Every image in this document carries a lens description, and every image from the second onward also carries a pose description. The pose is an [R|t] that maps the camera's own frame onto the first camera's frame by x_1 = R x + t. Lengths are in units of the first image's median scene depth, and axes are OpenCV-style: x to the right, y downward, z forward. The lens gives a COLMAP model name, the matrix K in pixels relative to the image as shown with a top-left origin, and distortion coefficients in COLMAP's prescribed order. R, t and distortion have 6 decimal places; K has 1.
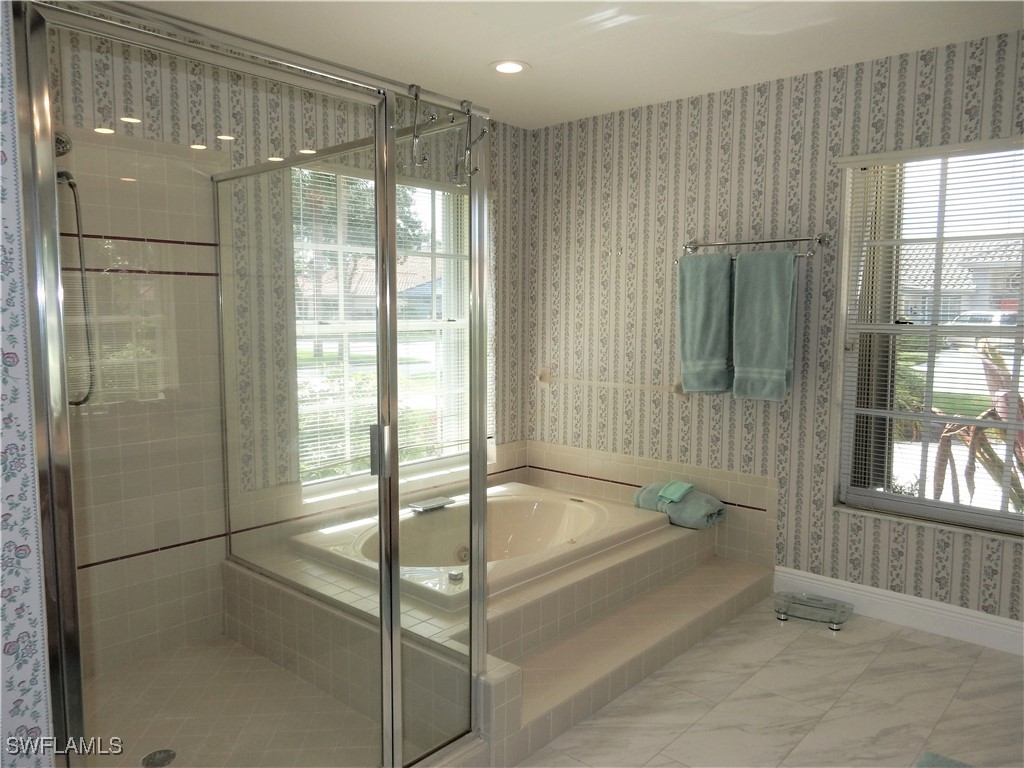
lens RADIAL K [[761.8, 0, 512.0], [0, 761.8, 384.0], [0, 0, 1]] dist [0.003222, 0.000545]
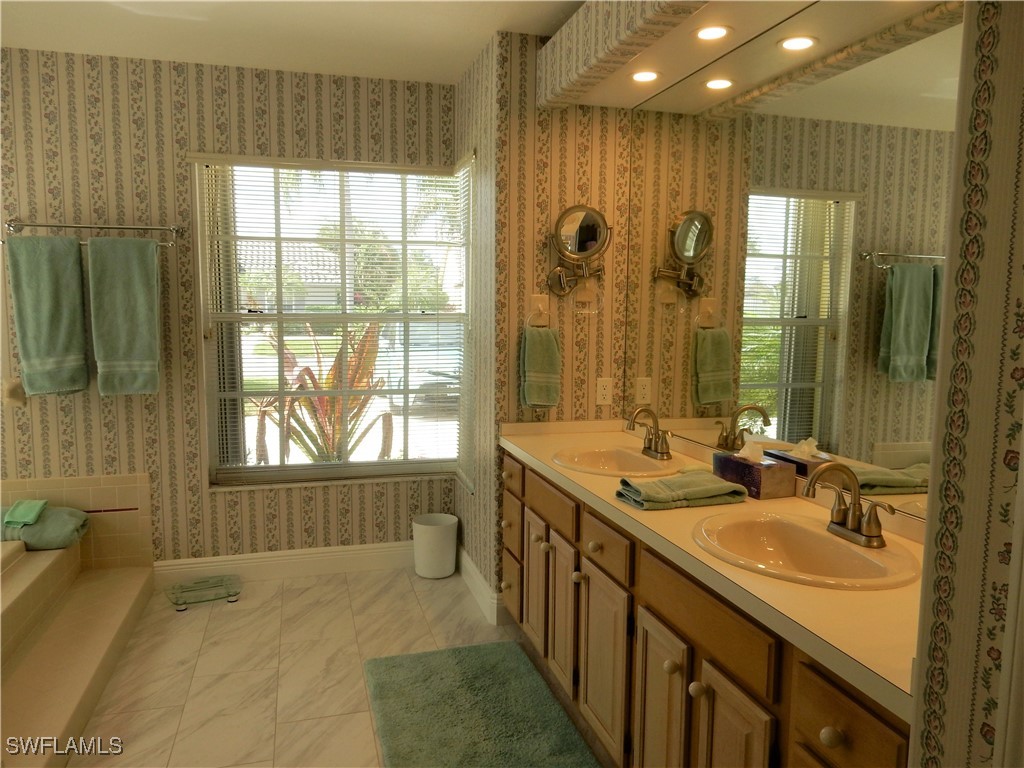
lens RADIAL K [[761.8, 0, 512.0], [0, 761.8, 384.0], [0, 0, 1]] dist [0.003222, 0.000545]
pose [[0.538682, -0.091255, 0.837553, -0.216916], [0.079576, 0.995183, 0.057249, -0.008722], [-0.838743, 0.035810, 0.543349, 0.081540]]
